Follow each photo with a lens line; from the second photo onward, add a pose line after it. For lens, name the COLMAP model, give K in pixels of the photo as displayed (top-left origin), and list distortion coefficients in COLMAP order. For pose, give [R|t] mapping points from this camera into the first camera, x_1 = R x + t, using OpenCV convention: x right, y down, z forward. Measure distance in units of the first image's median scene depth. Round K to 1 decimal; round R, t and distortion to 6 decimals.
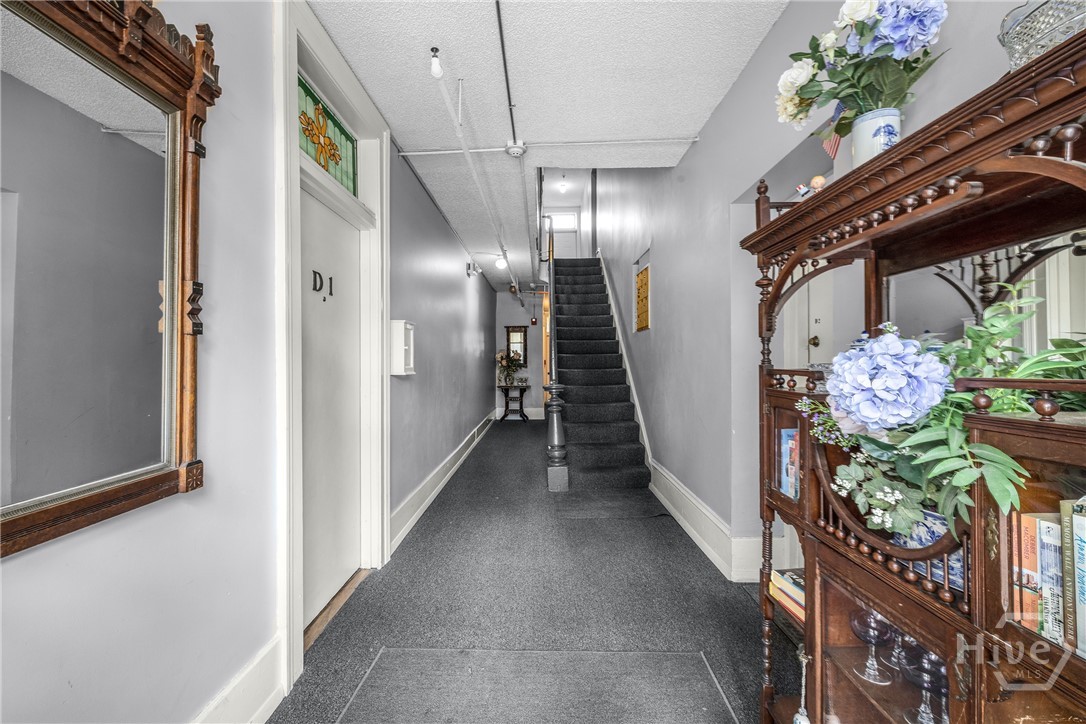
lens RADIAL K [[455.8, 0, 531.4], [0, 455.8, 360.2], [0, 0, 1]] dist [-0.001077, 0.000081]
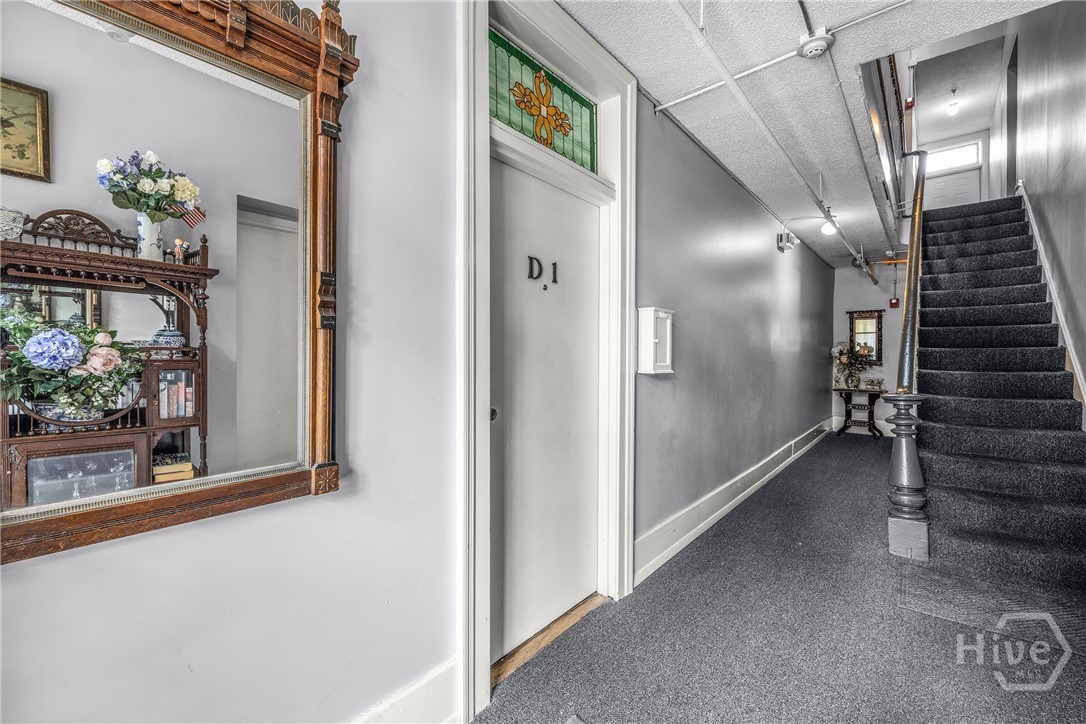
lens RADIAL K [[459.7, 0, 540.8], [0, 459.7, 357.0], [0, 0, 1]] dist [-0.001127, 0.000285]
pose [[0.779593, 0.009485, -0.626214, 0.077658], [-0.005583, 0.999951, 0.008195, -0.003101], [0.626261, -0.002893, 0.779608, 0.207135]]
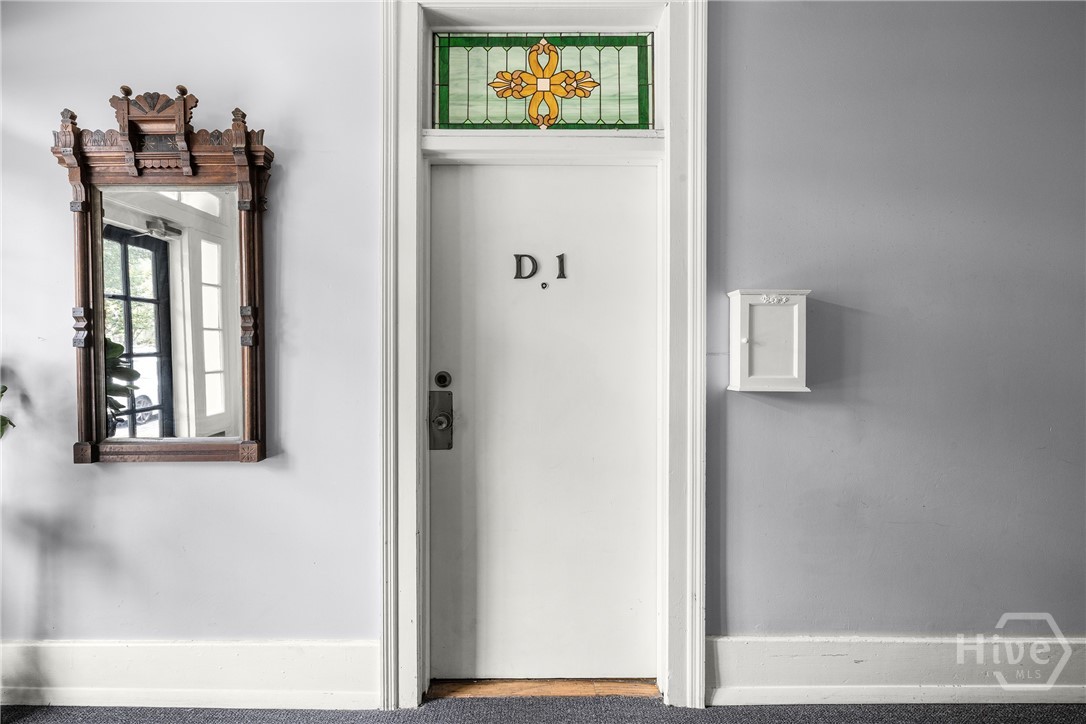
lens RADIAL K [[459.7, 0, 540.8], [0, 459.7, 357.0], [0, 0, 1]] dist [-0.001127, 0.000285]
pose [[0.029363, 0.000274, -0.999569, 0.240506], [0.003012, 0.999995, 0.000363, -0.008347], [0.999564, -0.003022, 0.029362, 0.697768]]
